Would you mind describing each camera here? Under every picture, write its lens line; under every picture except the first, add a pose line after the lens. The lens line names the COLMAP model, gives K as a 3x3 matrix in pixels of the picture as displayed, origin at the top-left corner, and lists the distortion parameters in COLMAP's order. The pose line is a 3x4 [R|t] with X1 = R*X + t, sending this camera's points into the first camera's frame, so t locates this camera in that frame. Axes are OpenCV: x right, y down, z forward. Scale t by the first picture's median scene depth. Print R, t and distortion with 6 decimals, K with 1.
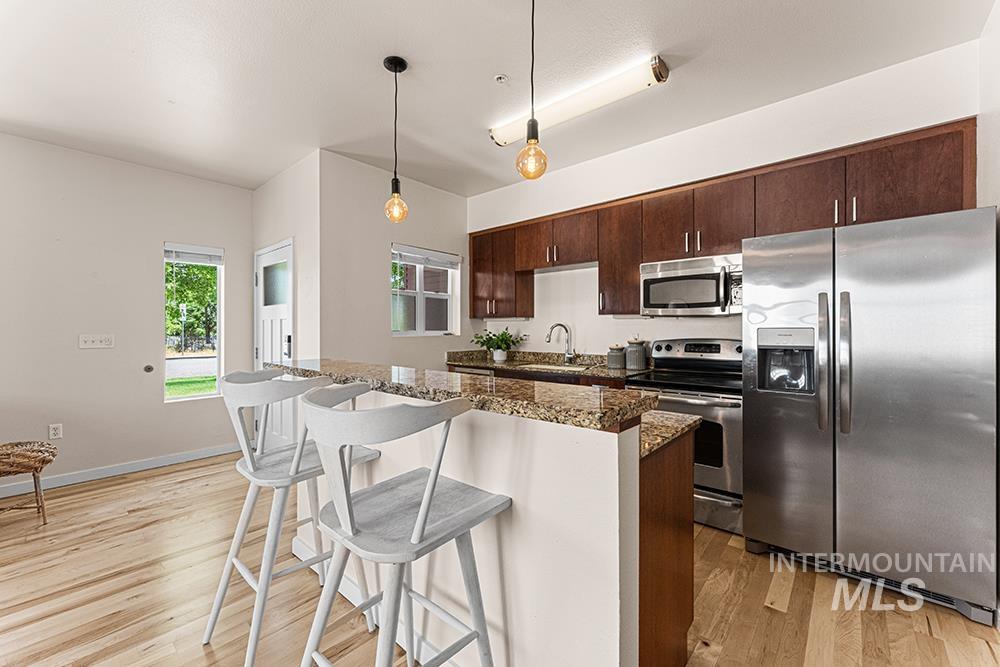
lens RADIAL K [[404.4, 0, 497.4], [0, 404.4, 324.2], [0, 0, 1]] dist [0.000367, 0.000007]
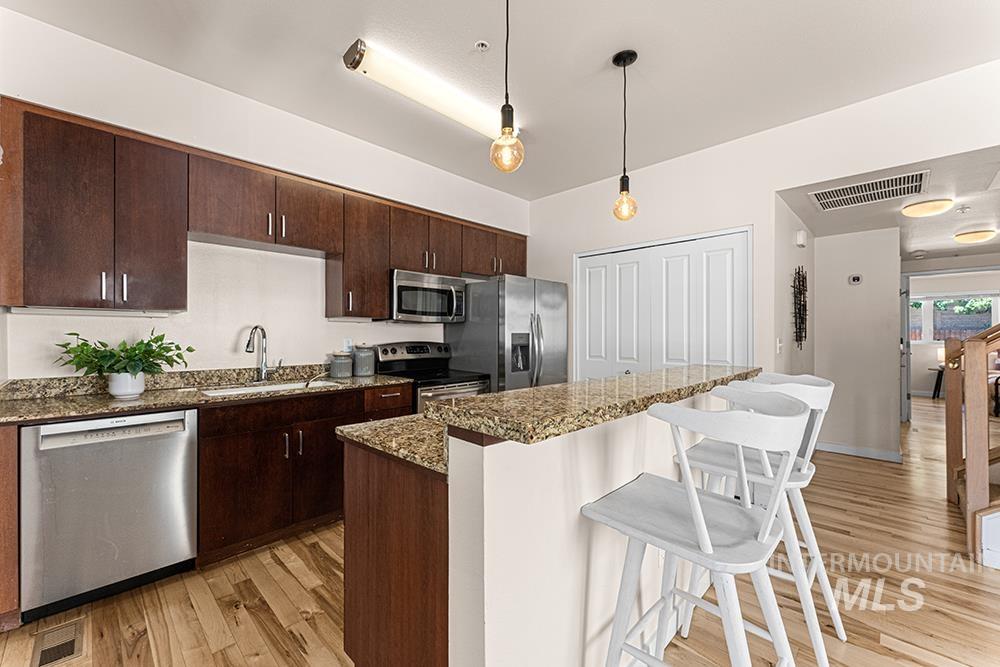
lens RADIAL K [[403.3, 0, 497.4], [0, 403.3, 335.2], [0, 0, 1]] dist [0.001220, 0.000066]
pose [[0.043426, -0.000650, 0.999056, -0.623033], [-0.012978, 0.999915, 0.001215, 0.011792], [-0.998972, -0.013019, 0.043414, 0.668854]]
